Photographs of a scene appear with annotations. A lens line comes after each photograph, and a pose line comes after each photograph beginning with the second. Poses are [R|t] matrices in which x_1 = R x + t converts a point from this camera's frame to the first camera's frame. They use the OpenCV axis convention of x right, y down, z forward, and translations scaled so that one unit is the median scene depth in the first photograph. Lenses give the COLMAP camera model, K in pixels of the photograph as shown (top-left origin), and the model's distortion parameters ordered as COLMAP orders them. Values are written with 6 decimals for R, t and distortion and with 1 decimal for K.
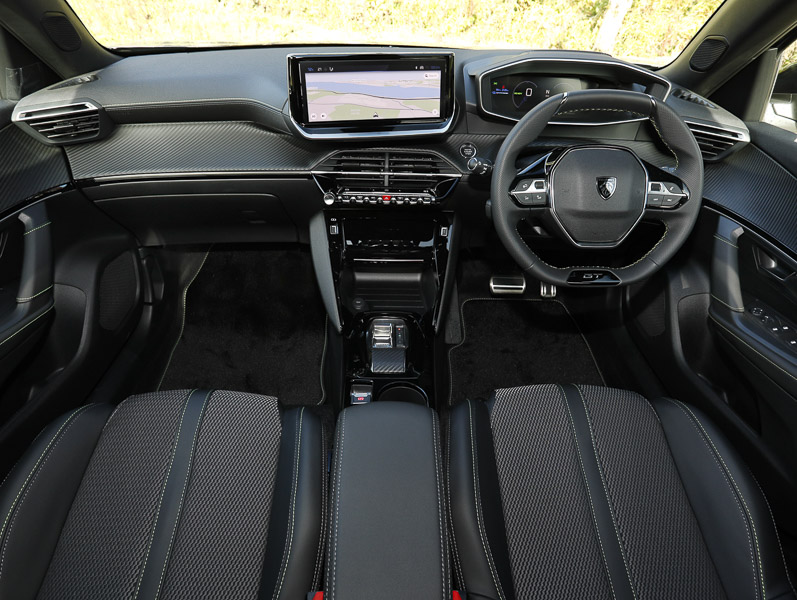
lens RADIAL K [[506.2, 0, 398.5], [0, 506.2, 300.0], [0, 0, 1]] dist [-0.049631, 0.002151]
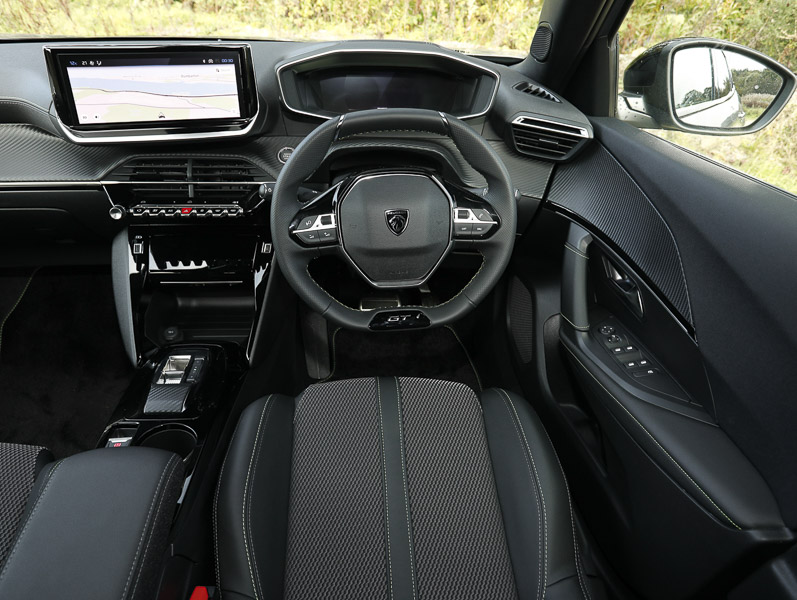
lens RADIAL K [[574.6, 0, 398.5], [0, 574.6, 300.0], [0, 0, 1]] dist [-0.022999, 0.002299]
pose [[0.998116, -0.023242, 0.056779, 0.280086], [0.026281, 0.998228, -0.053384, 0.013215], [-0.055437, 0.054776, 0.996959, 0.009533]]
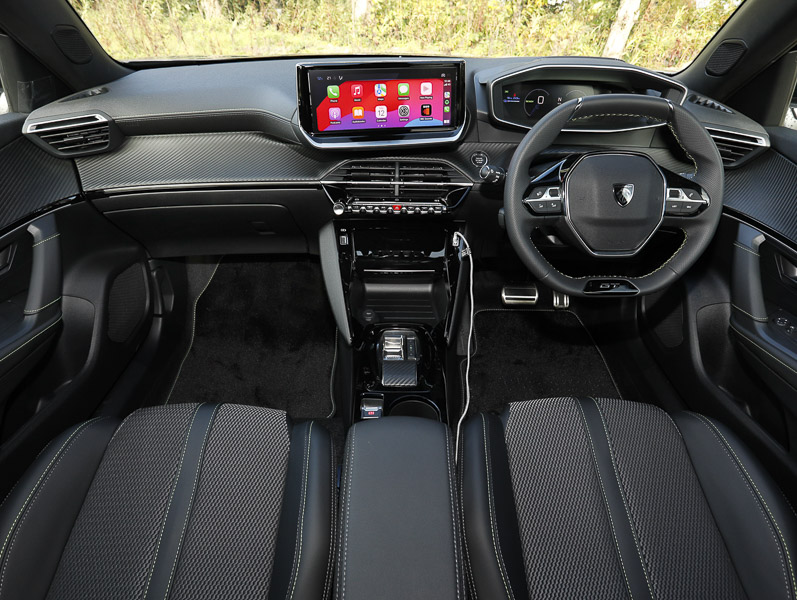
lens RADIAL K [[501.0, 0, 398.5], [0, 501.0, 300.0], [0, 0, 1]] dist [-0.046656, 0.002999]
pose [[0.999797, -0.003654, -0.019809, -0.001921], [0.003215, 0.999750, -0.022119, -0.000183], [0.019885, 0.022050, 0.999559, 0.028751]]
